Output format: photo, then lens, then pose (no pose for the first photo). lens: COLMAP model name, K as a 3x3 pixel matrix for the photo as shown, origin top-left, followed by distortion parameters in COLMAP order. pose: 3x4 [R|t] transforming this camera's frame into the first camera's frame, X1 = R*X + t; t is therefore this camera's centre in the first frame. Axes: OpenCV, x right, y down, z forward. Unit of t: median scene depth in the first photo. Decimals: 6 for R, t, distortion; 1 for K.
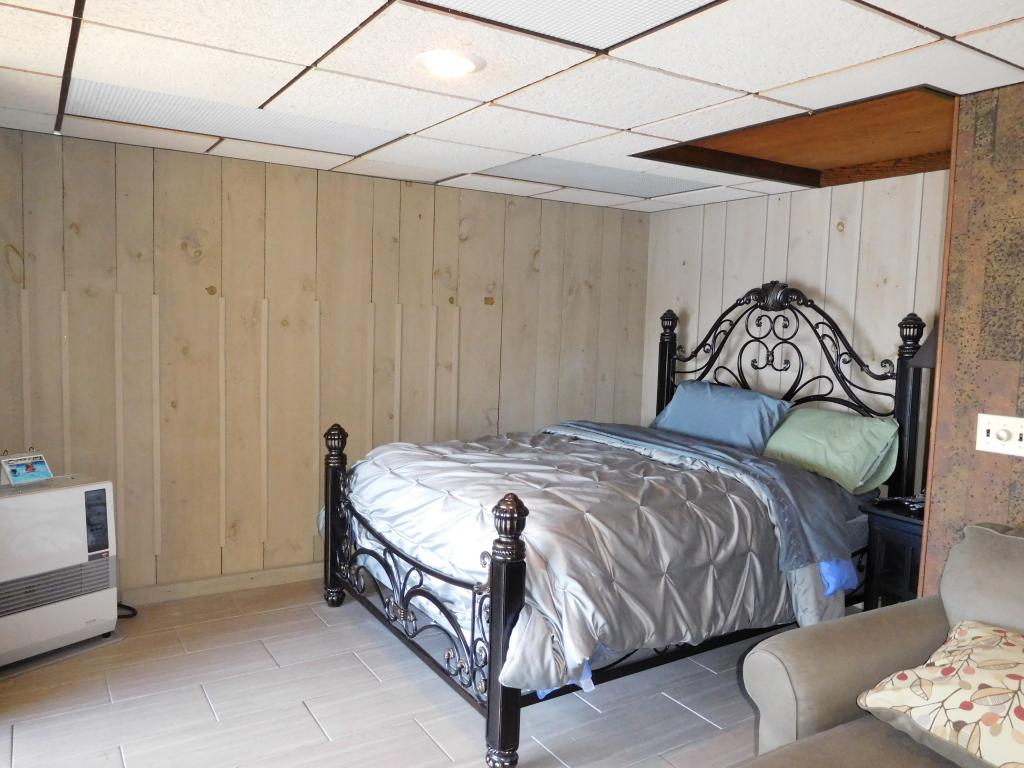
lens RADIAL K [[765.2, 0, 513.7], [0, 765.2, 387.9], [0, 0, 1]] dist [-0.023888, 0.005179]
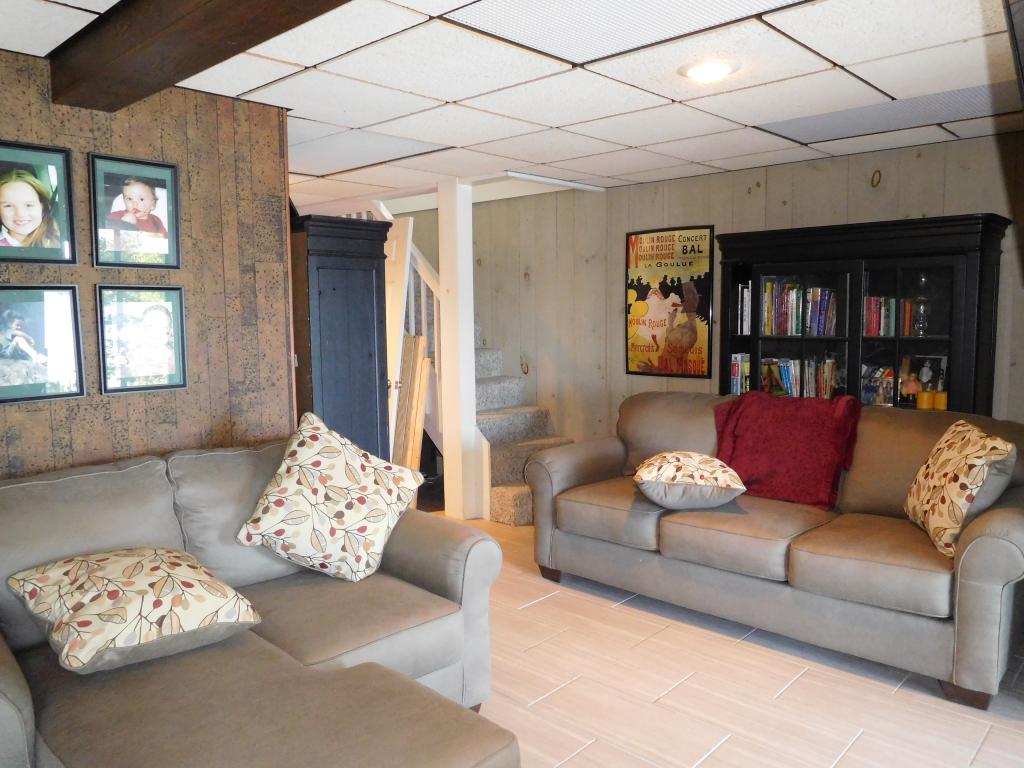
lens RADIAL K [[765.2, 0, 513.7], [0, 765.2, 387.9], [0, 0, 1]] dist [-0.023888, 0.005179]
pose [[-0.267635, -0.120038, 0.956014, -0.332888], [0.087616, 0.985067, 0.148214, -0.020630], [-0.959529, 0.123429, -0.253121, 0.371678]]
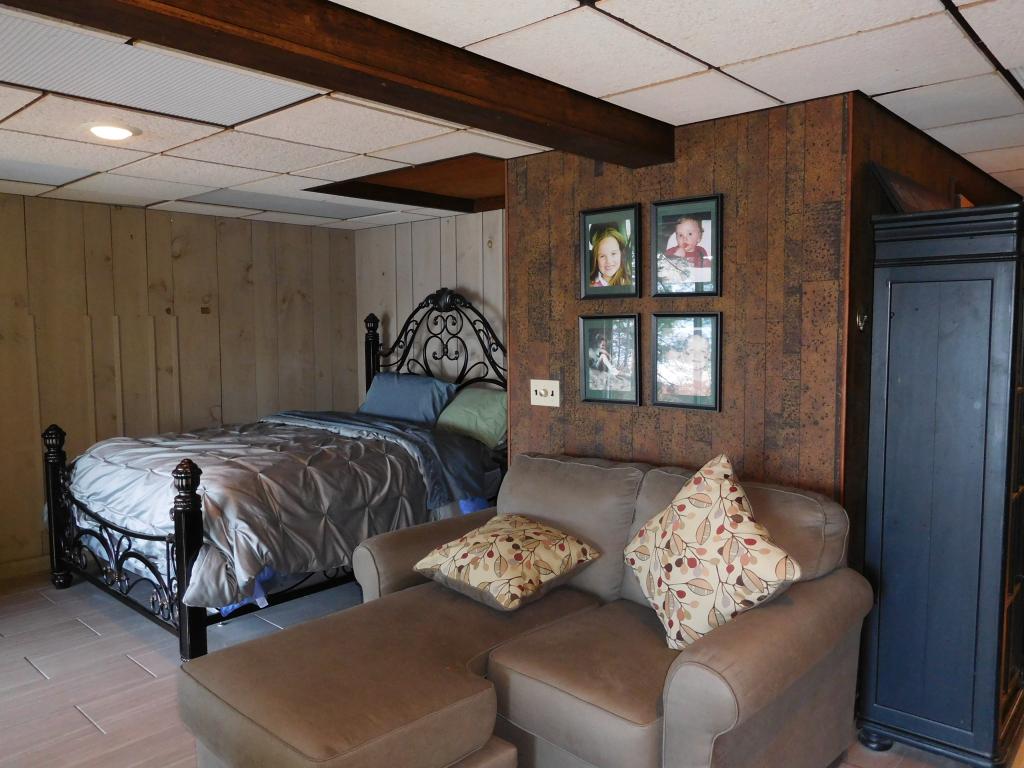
lens RADIAL K [[765.2, 0, 513.7], [0, 765.2, 387.9], [0, 0, 1]] dist [-0.023888, 0.005179]
pose [[0.961881, -0.054162, 0.268051, 0.145453], [0.055536, 0.998454, 0.002459, 0.034307], [-0.267770, 0.012521, 0.963402, -0.303921]]
